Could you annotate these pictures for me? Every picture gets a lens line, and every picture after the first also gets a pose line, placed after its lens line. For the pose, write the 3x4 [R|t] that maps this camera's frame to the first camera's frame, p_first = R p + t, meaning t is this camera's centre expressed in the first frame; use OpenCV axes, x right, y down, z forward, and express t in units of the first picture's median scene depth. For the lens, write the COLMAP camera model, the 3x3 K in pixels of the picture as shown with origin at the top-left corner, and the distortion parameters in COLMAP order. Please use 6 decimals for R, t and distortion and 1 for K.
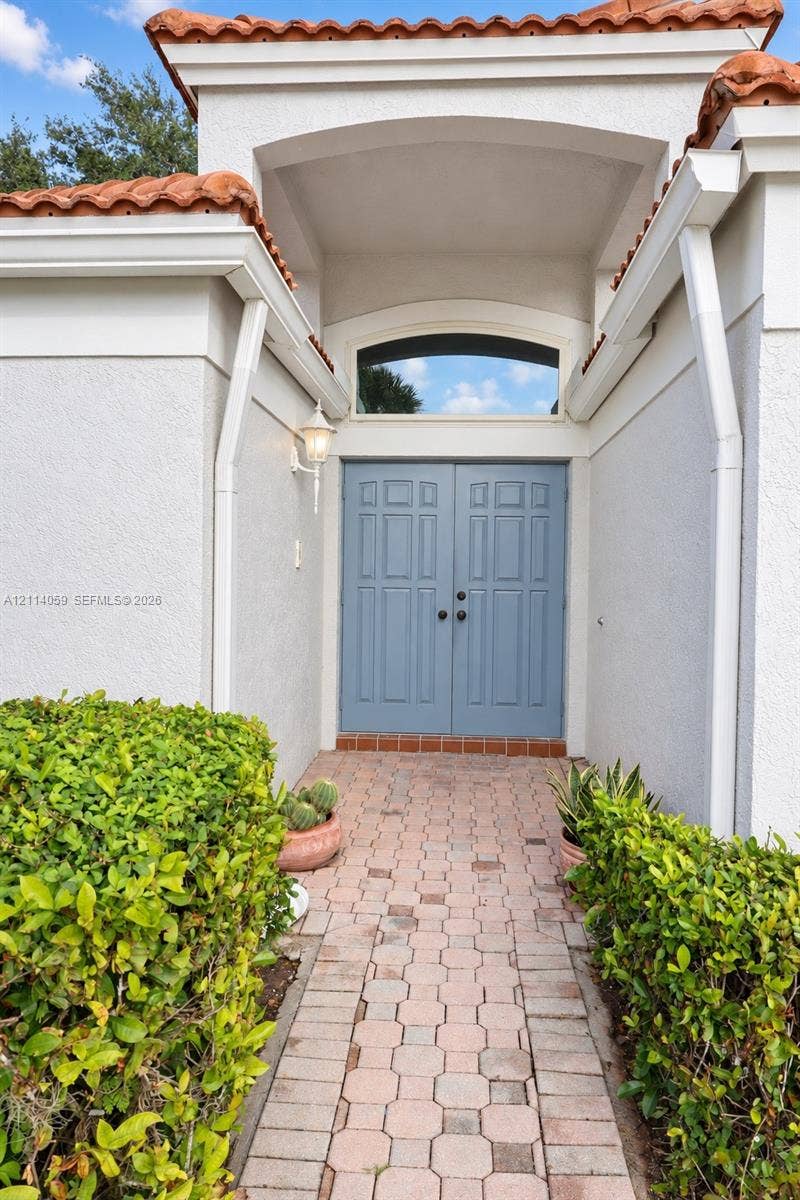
lens RADIAL K [[854.3, 0, 400.0], [0, 854.3, 600.0], [0, 0, 1]] dist [-0.023318, 0.025587]
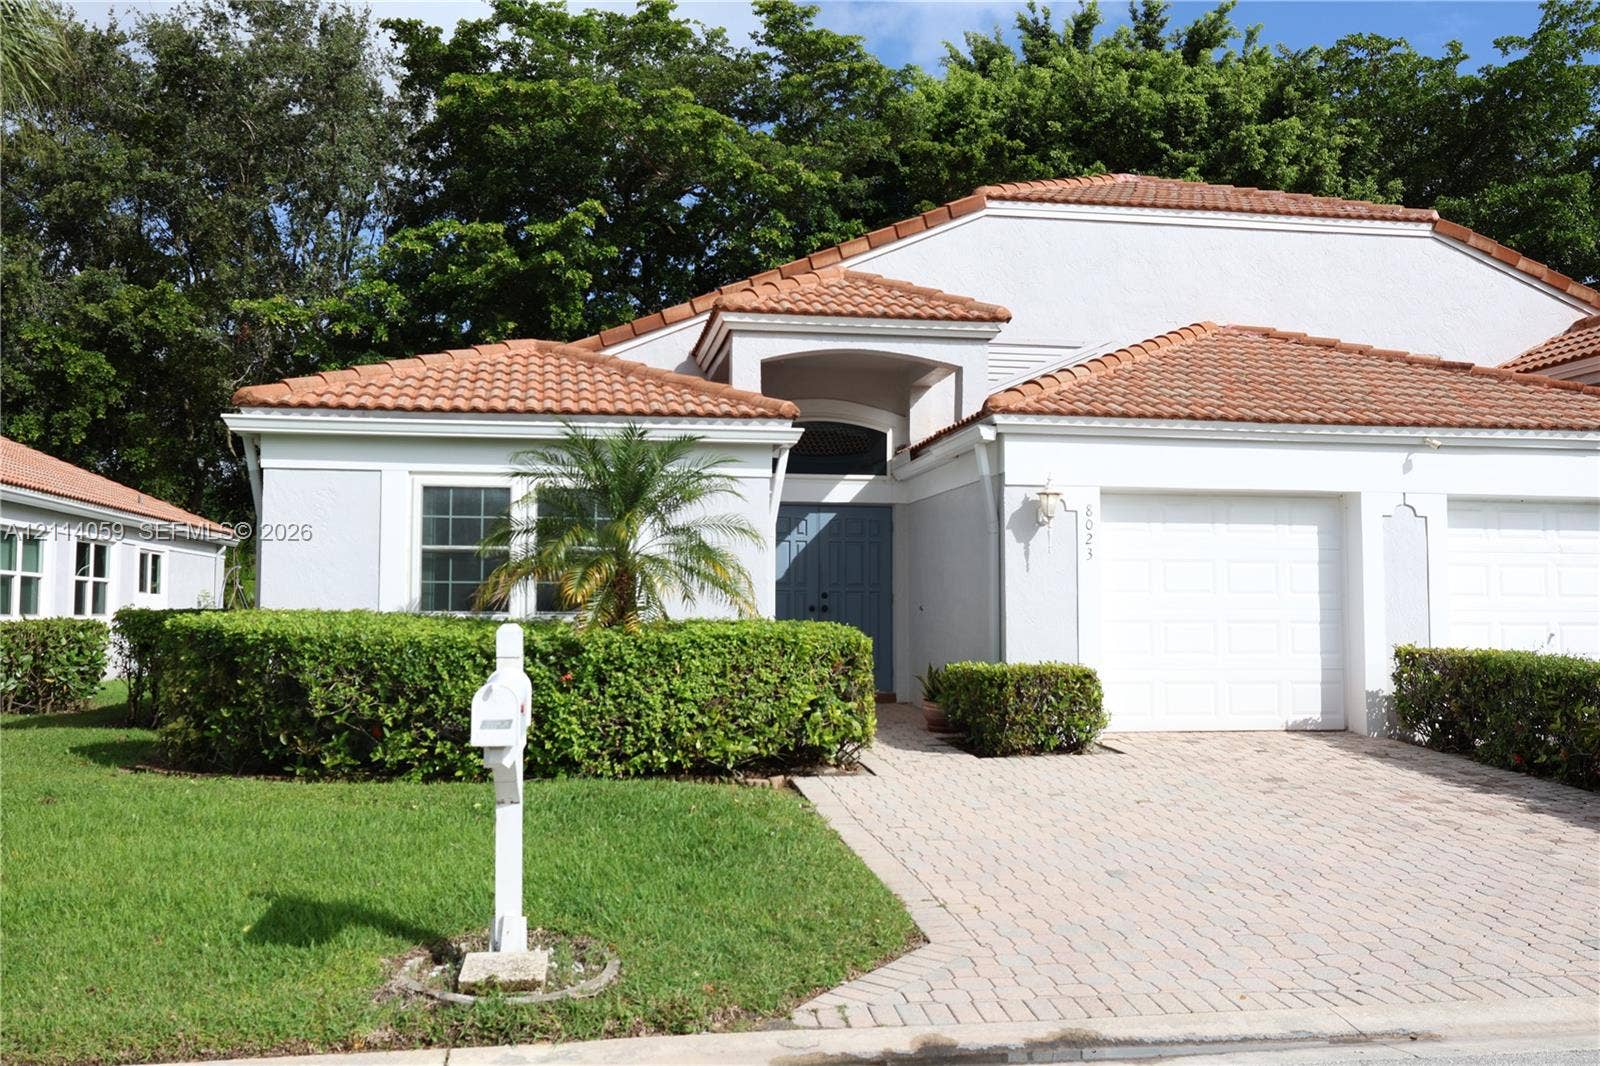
lens RADIAL K [[1419.4, 0, 800.0], [0, 1419.4, 533.0], [0, 0, 1]] dist [-0.008234, 0.000916]
pose [[0.973640, 0.006075, 0.228010, -0.536614], [0.012388, 0.996761, -0.079456, 0.083328], [-0.227754, 0.080186, 0.970411, -1.396273]]
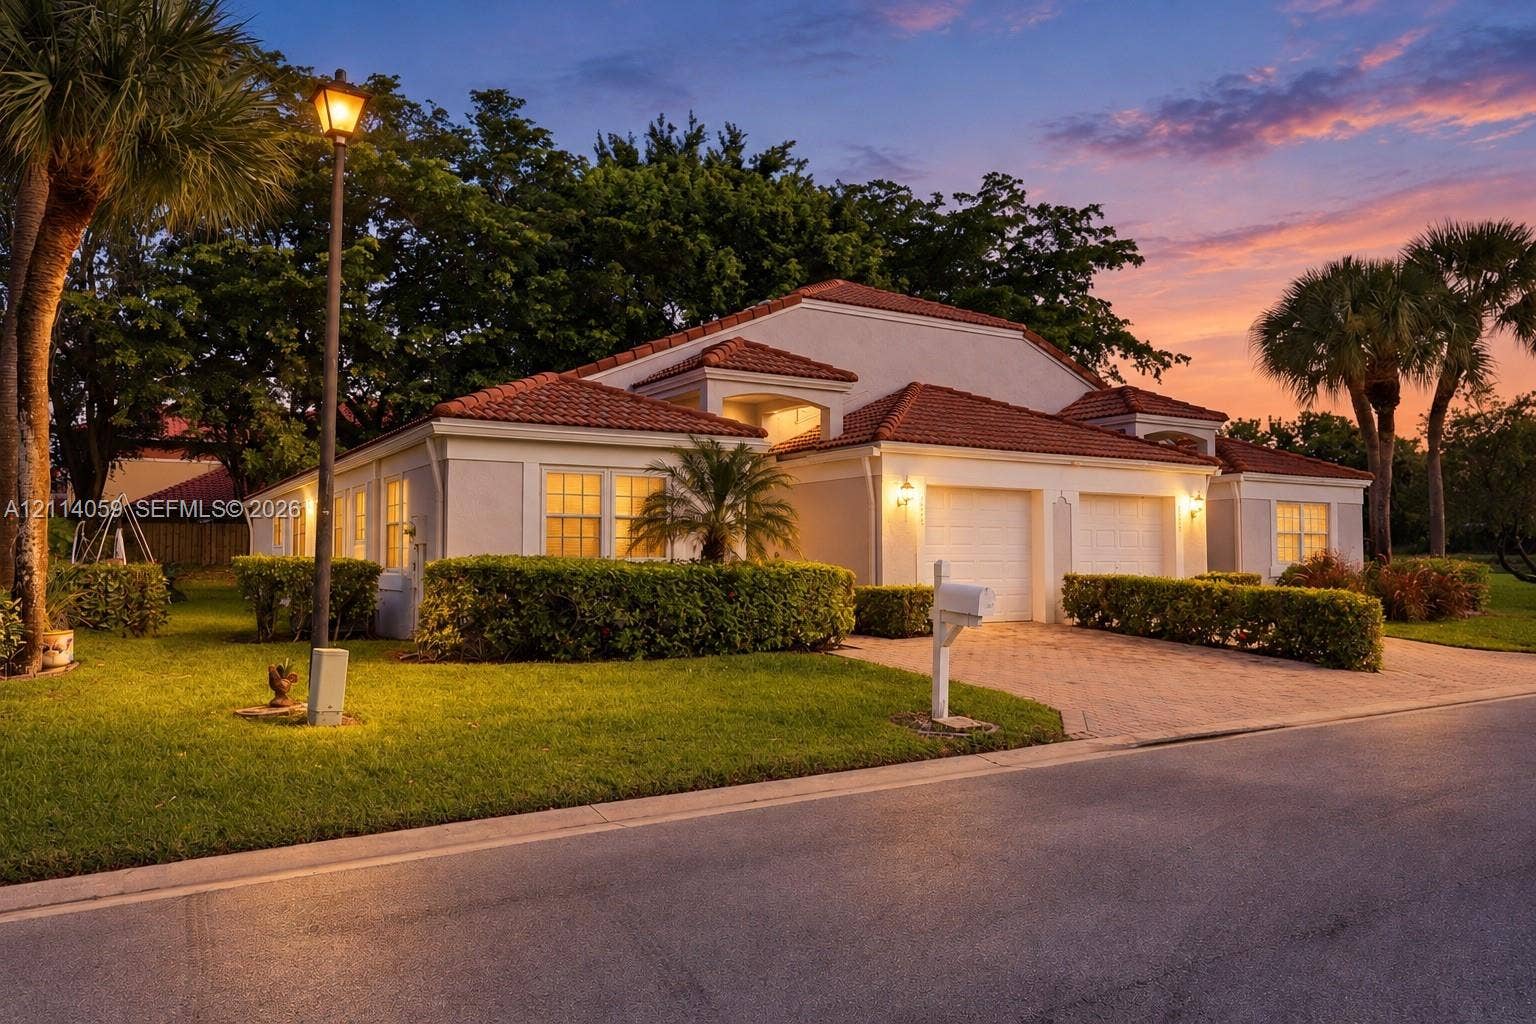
lens RADIAL K [[1093.5, 0, 768.9], [0, 1093.5, 533.2], [0, 0, 1]] dist [-0.023318, 0.025587]
pose [[0.812227, 0.004449, 0.583324, -1.531784], [0.022125, 0.999016, -0.038426, 0.080141], [-0.582922, 0.044117, 0.811330, -1.497757]]
